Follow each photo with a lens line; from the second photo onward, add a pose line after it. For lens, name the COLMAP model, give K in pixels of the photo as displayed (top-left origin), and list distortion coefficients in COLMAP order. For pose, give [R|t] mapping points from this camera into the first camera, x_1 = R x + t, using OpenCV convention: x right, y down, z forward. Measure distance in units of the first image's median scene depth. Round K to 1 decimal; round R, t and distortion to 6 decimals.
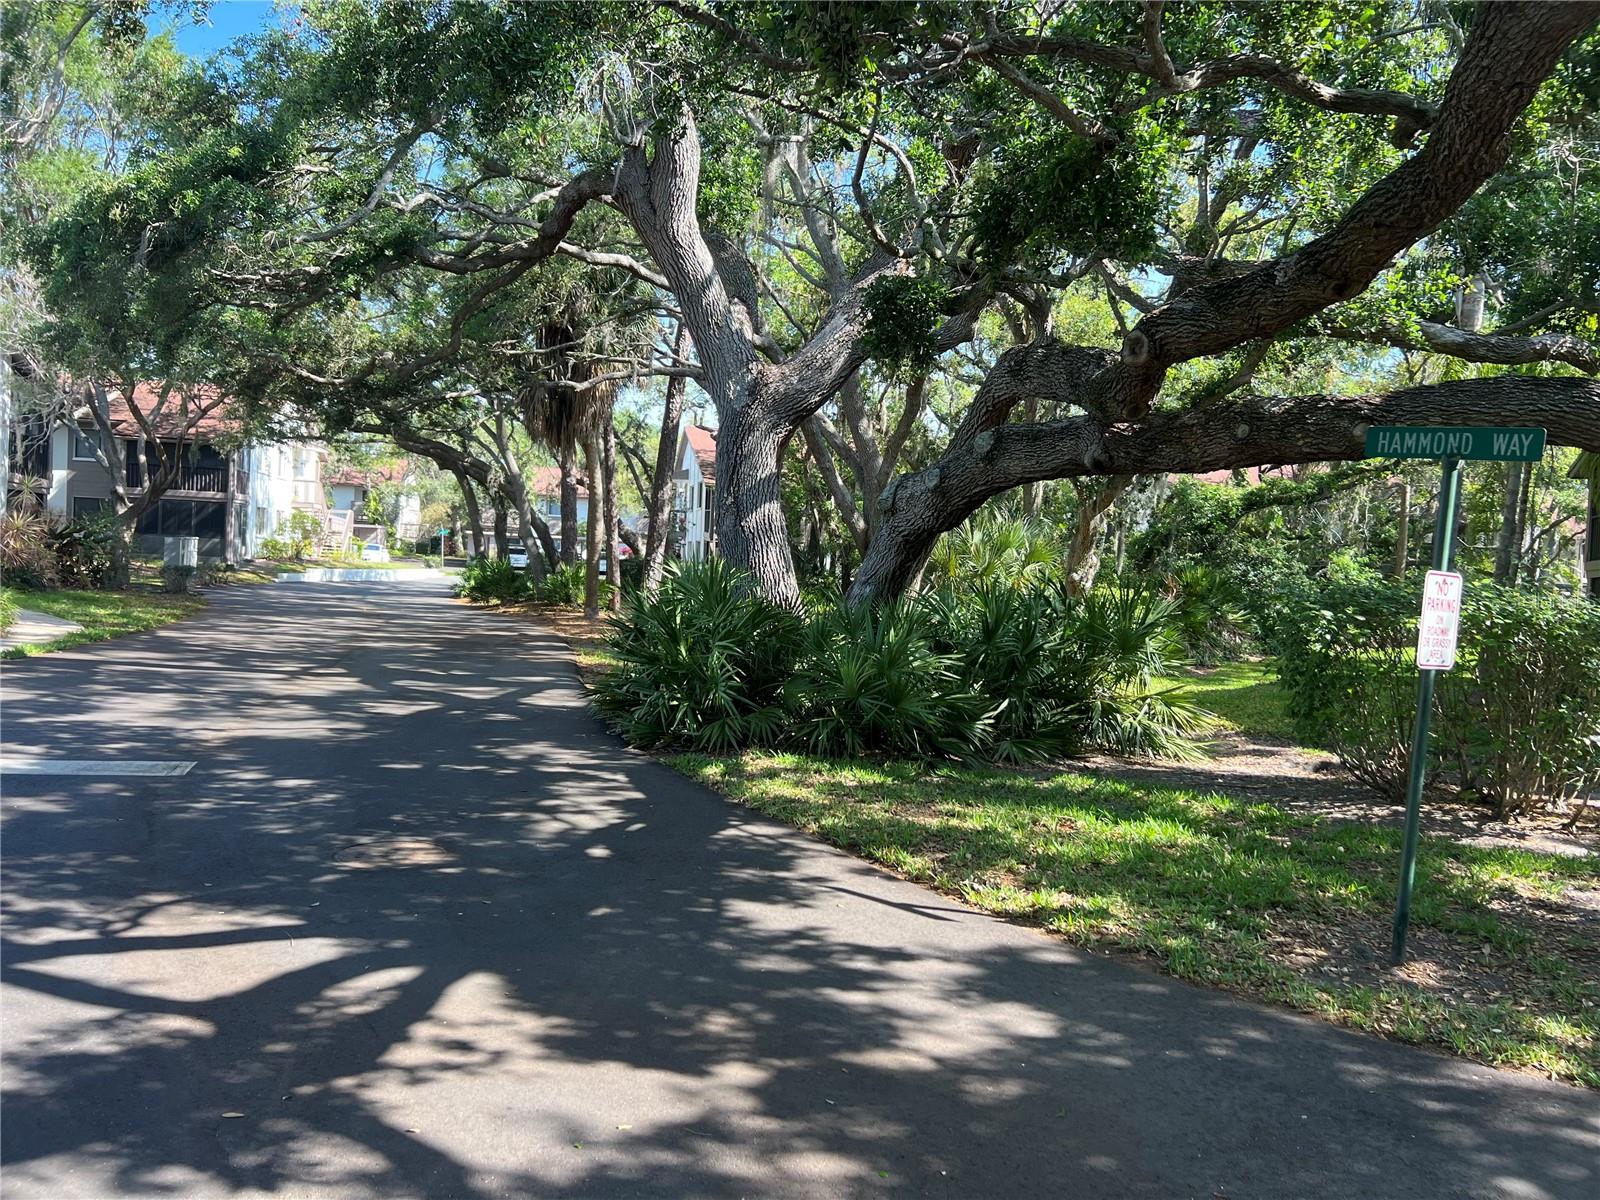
lens RADIAL K [[1202.9, 0, 803.8], [0, 1202.9, 594.6], [0, 0, 1]] dist [0.039080, -0.046117]
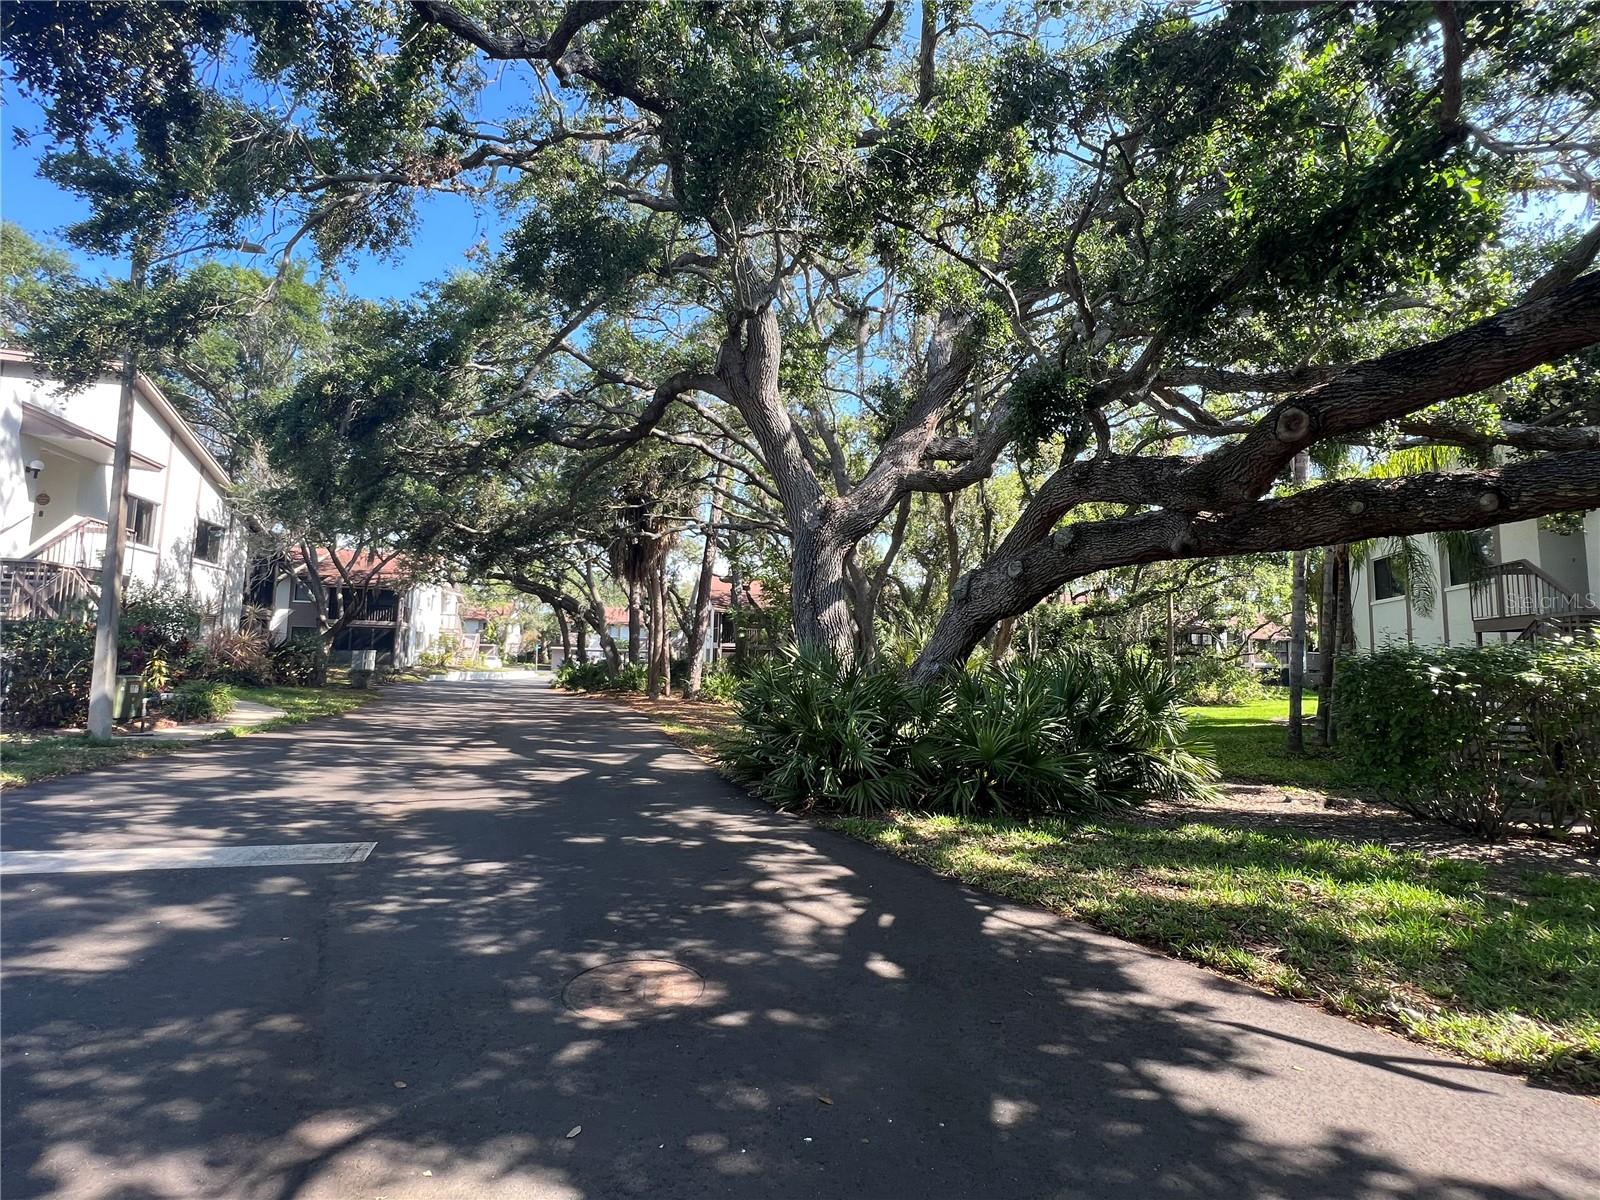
lens RADIAL K [[748.7, 0, 798.5], [0, 748.7, 599.1], [0, 0, 1]] dist [-0.000862, -0.000442]
pose [[0.998504, -0.014735, 0.052660, -0.113418], [0.020601, 0.993420, -0.112657, 0.009465], [-0.050654, 0.113573, 0.992238, 0.212761]]
